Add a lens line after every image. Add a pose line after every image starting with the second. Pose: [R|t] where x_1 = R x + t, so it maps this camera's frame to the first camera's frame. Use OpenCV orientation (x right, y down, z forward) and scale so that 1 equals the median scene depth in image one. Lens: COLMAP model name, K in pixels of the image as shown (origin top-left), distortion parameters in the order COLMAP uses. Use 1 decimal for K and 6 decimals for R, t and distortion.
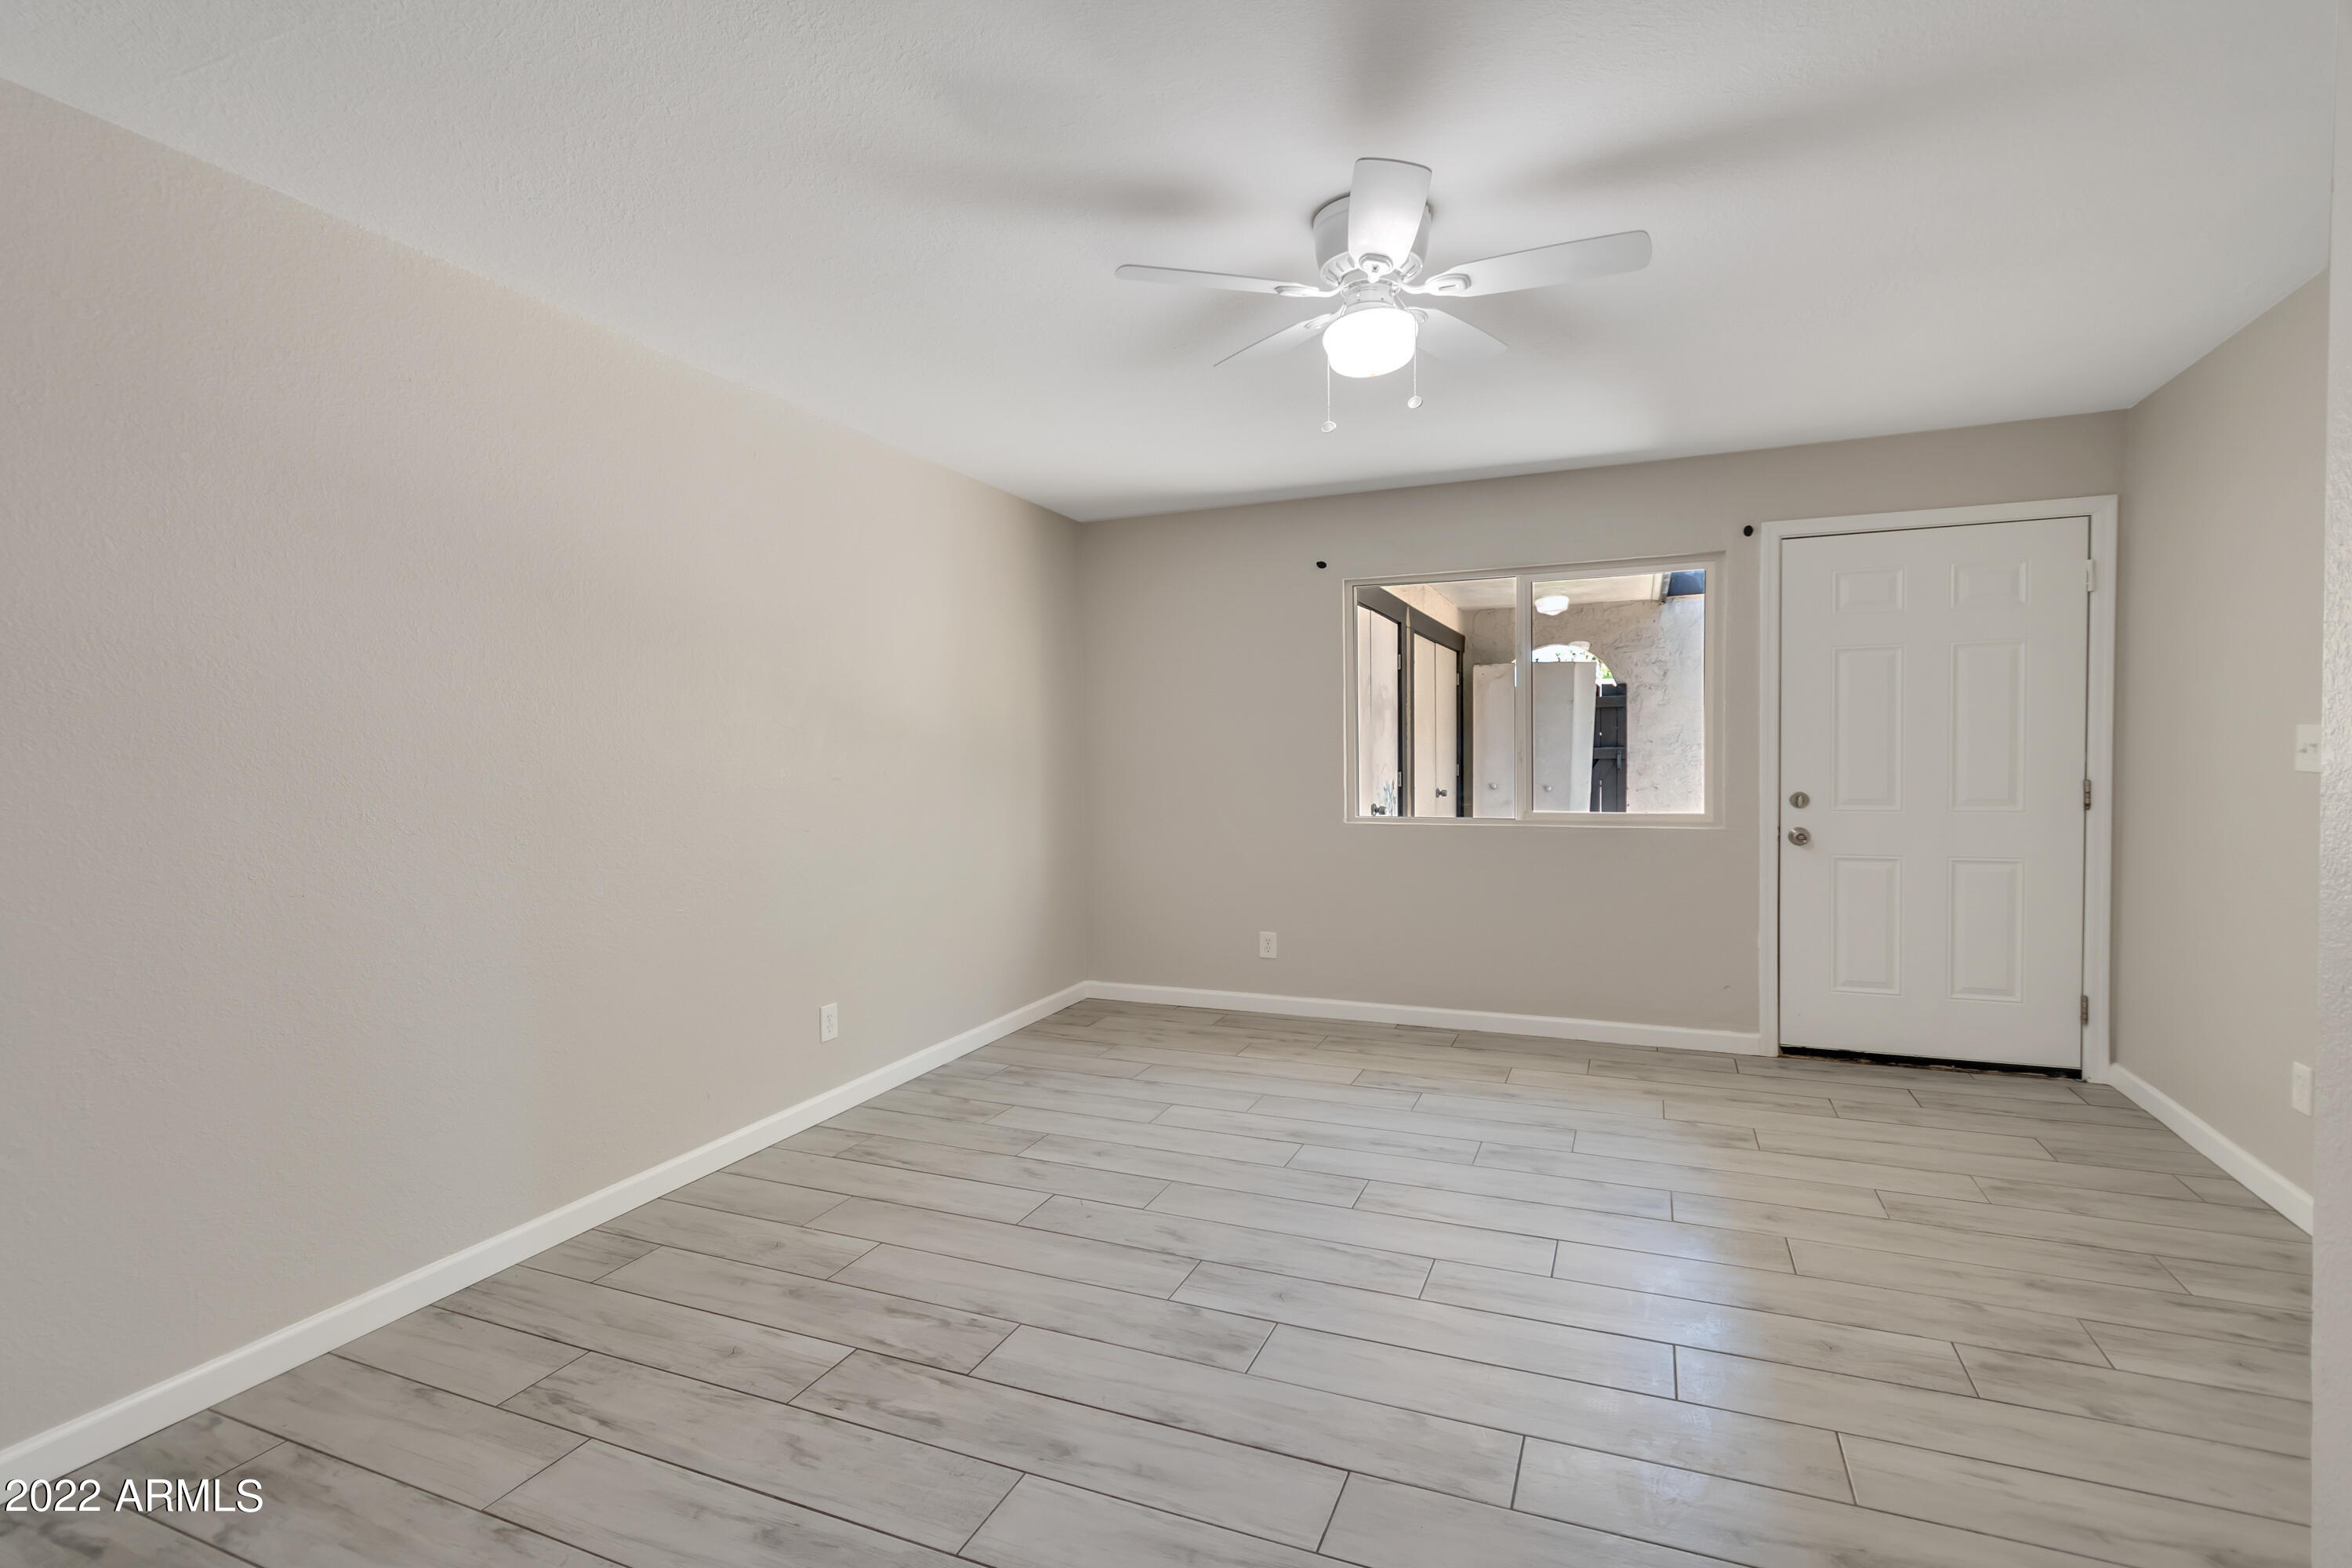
lens RADIAL K [[1014.3, 0, 1307.6], [0, 1014.3, 761.9], [0, 0, 1]] dist [0.006515, -0.002997]
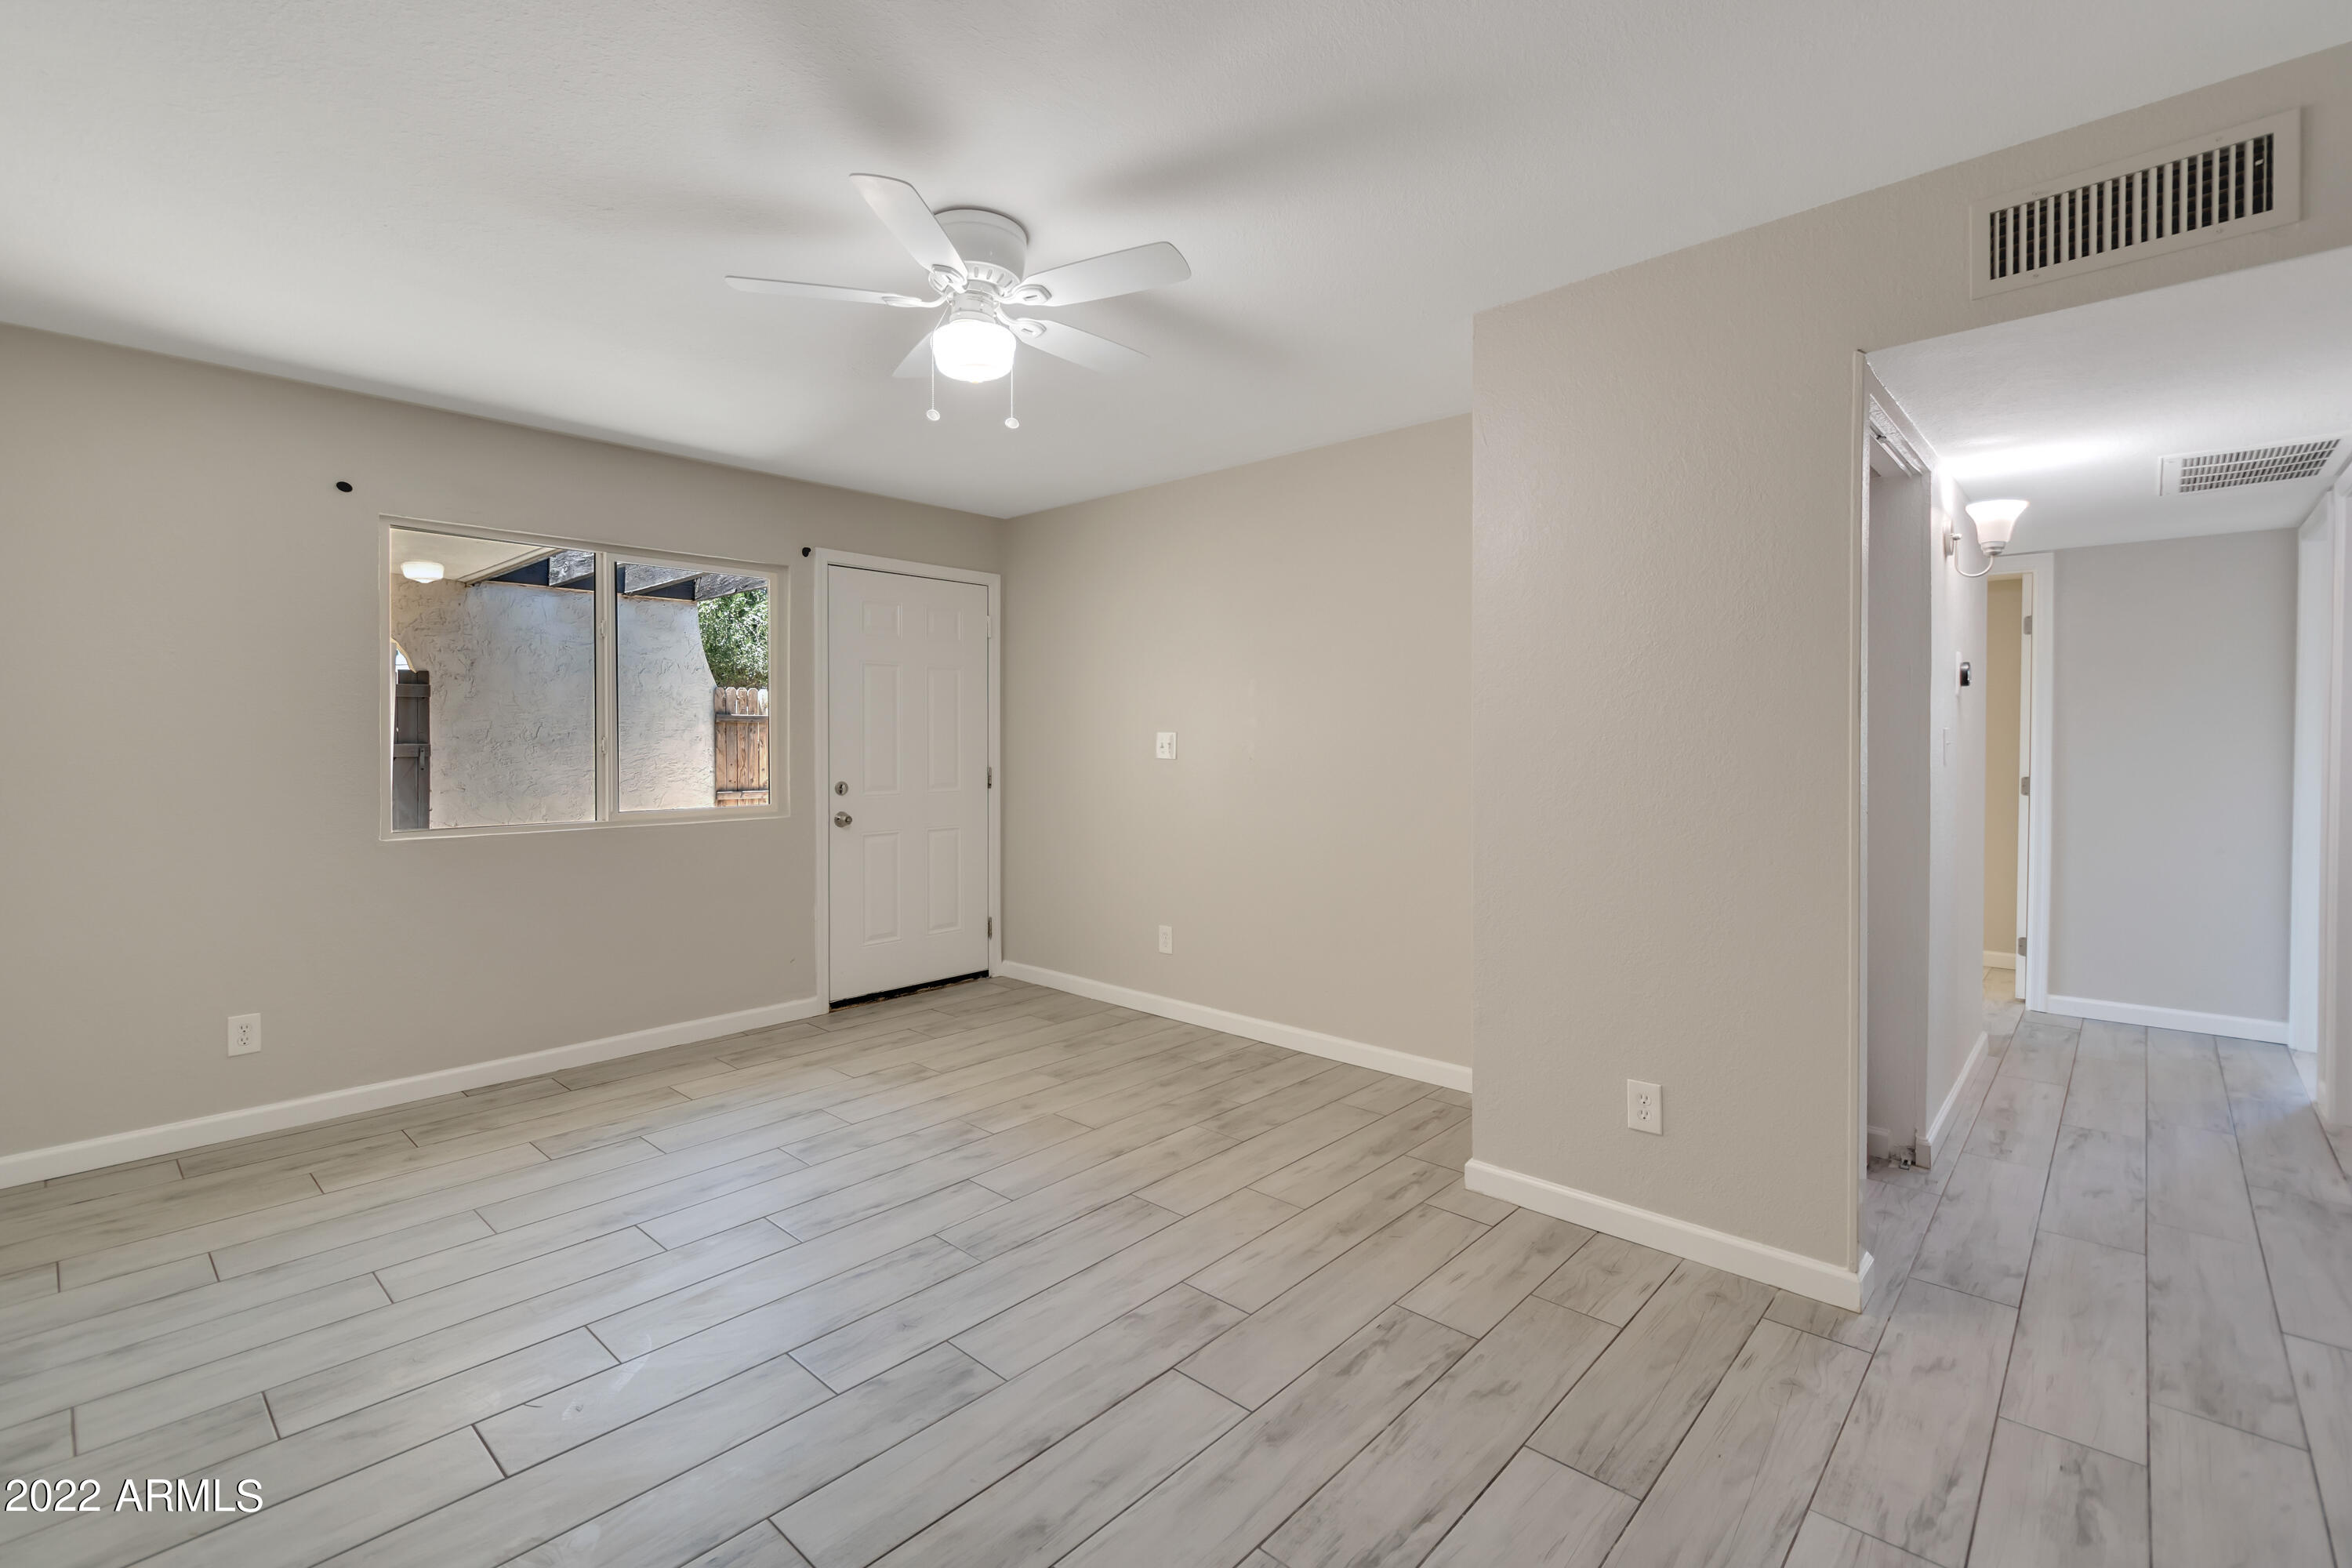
lens RADIAL K [[1014.3, 0, 1046.1], [0, 1014.3, 739.8], [0, 0, 1]] dist [0.006515, -0.002997]
pose [[0.455936, 0.011159, 0.889943, -0.450046], [0.008256, 0.999825, -0.016767, 0.002544], [-0.889975, 0.014992, 0.455764, 0.252984]]
